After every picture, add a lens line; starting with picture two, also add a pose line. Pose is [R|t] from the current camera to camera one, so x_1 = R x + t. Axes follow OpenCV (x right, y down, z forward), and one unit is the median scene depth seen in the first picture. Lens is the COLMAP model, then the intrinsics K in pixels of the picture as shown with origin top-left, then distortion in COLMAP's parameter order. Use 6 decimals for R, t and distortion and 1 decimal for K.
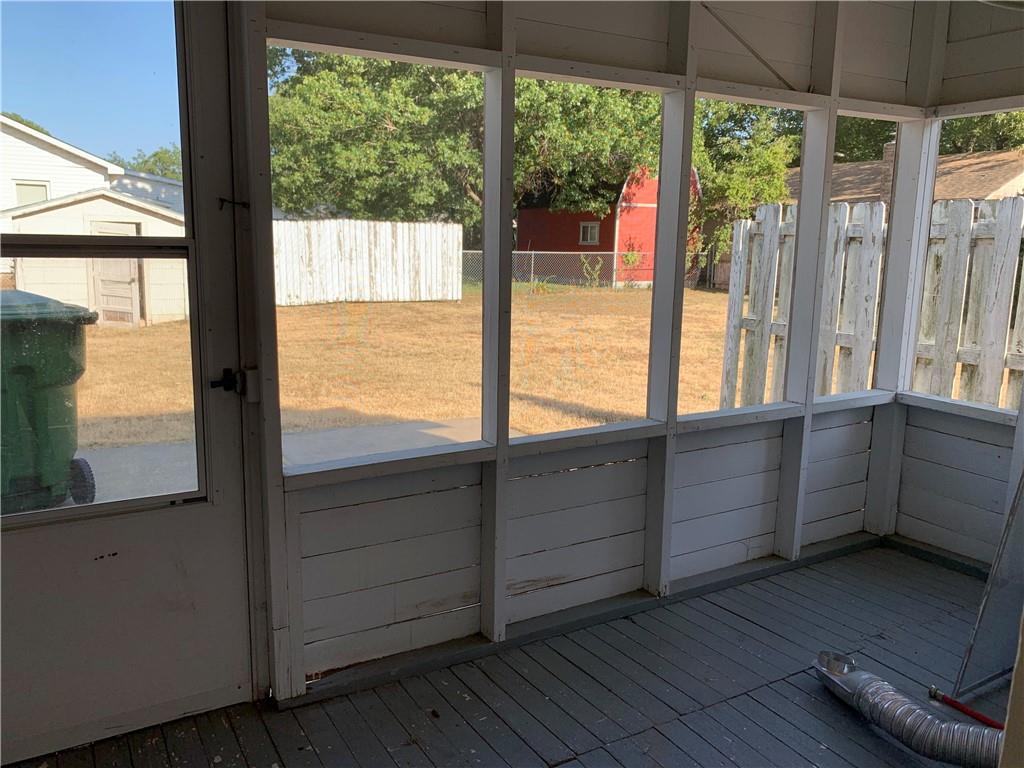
lens RADIAL K [[796.0, 0, 507.8], [0, 796.0, 381.5], [0, 0, 1]] dist [0.087475, -0.090200]
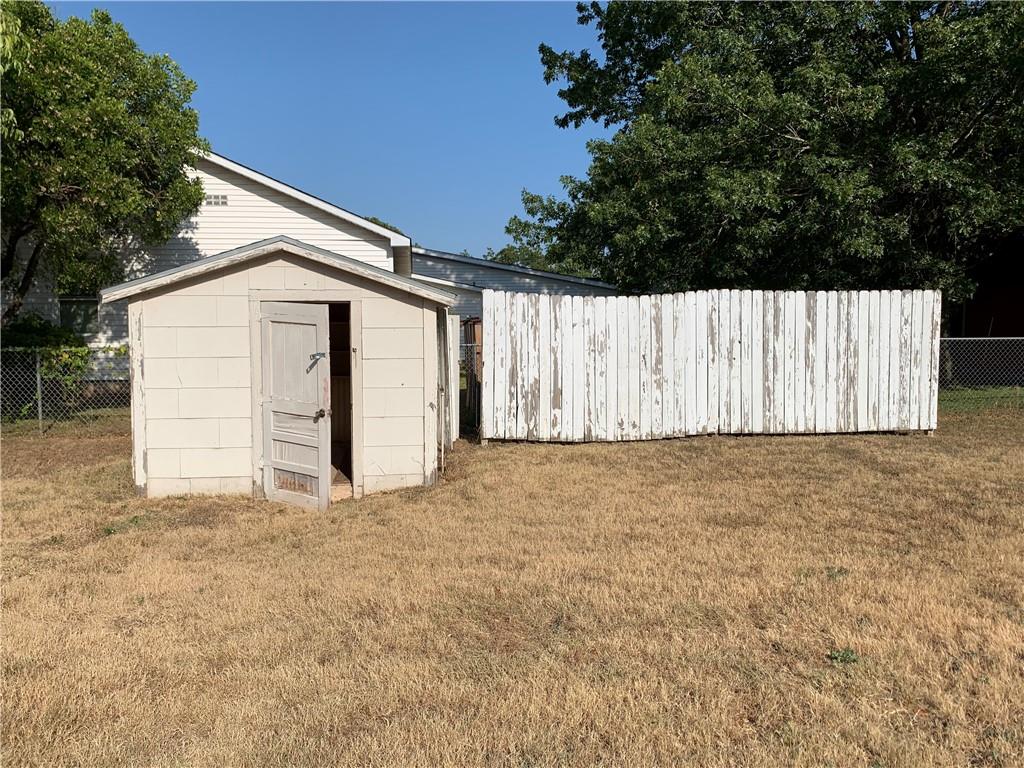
lens RADIAL K [[796.0, 0, 507.8], [0, 796.0, 381.5], [0, 0, 1]] dist [0.087475, -0.090200]
pose [[0.917119, 0.004275, -0.398591, -0.111458], [-0.047814, 0.993903, -0.099356, -0.071166], [0.395736, 0.110179, 0.911731, 0.414271]]
